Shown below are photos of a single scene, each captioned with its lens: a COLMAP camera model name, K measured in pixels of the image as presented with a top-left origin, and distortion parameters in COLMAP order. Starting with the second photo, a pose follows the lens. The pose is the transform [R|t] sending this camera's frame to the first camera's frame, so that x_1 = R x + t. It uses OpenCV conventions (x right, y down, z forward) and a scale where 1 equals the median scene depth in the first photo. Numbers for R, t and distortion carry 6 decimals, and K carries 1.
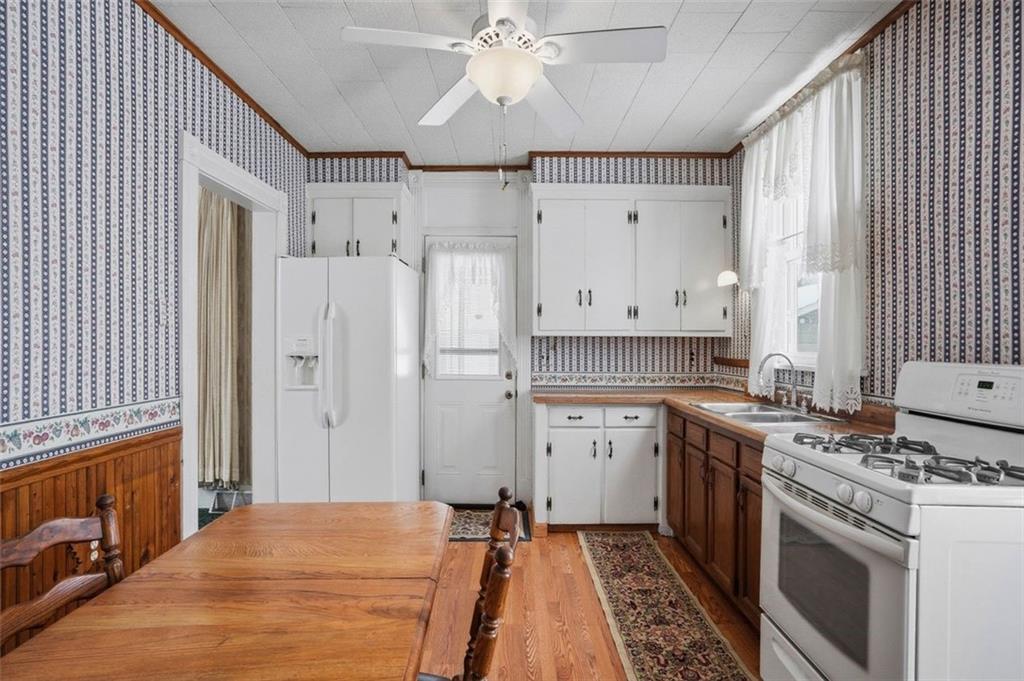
lens RADIAL K [[476.4, 0, 505.8], [0, 476.4, 340.6], [0, 0, 1]] dist [-0.045659, 0.025662]
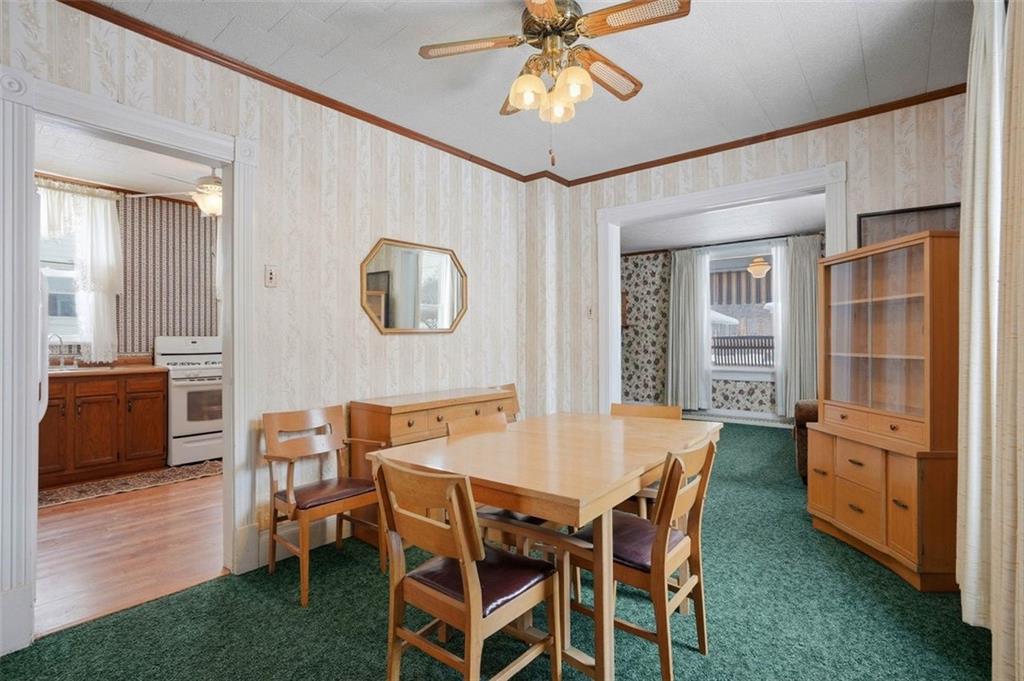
lens RADIAL K [[485.2, 0, 511.9], [0, 485.2, 336.4], [0, 0, 1]] dist [-0.003000, -0.000003]
pose [[-0.771778, 0.005462, 0.635869, -2.352234], [-0.001864, 0.999939, -0.010851, 0.067487], [-0.635889, -0.009559, -0.771721, 1.771373]]
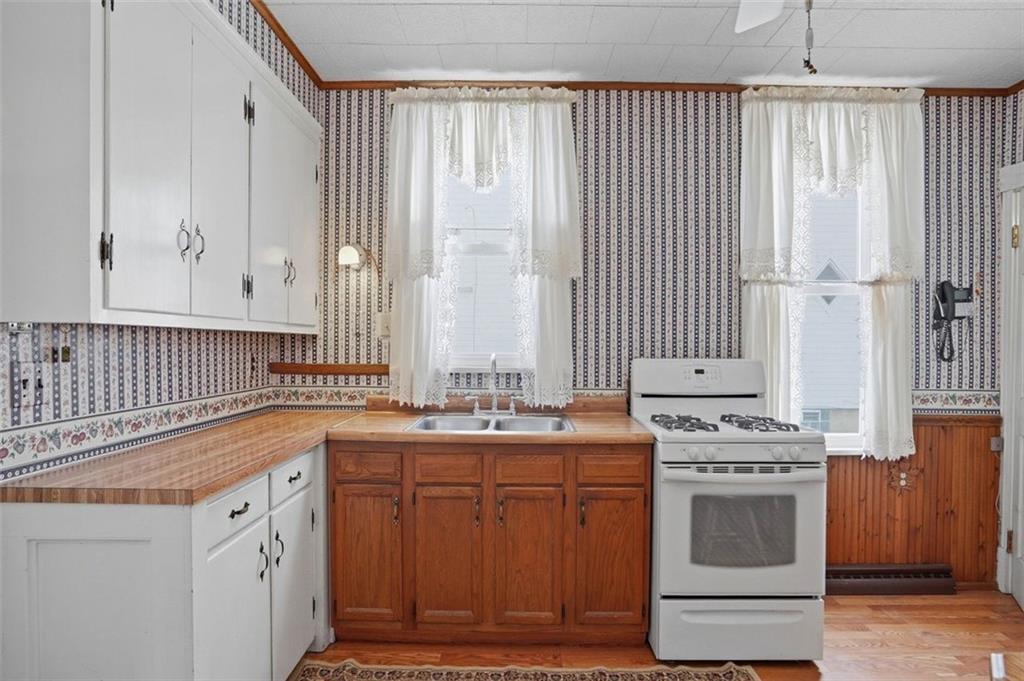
lens RADIAL K [[510.9, 0, 511.2], [0, 510.9, 347.2], [0, 0, 1]] dist [-0.053807, 0.033560]
pose [[-0.001320, -0.008444, 0.999963, -0.572170], [-0.011605, 0.999897, 0.008429, 0.002969], [-0.999932, -0.011594, -0.001418, 1.303422]]
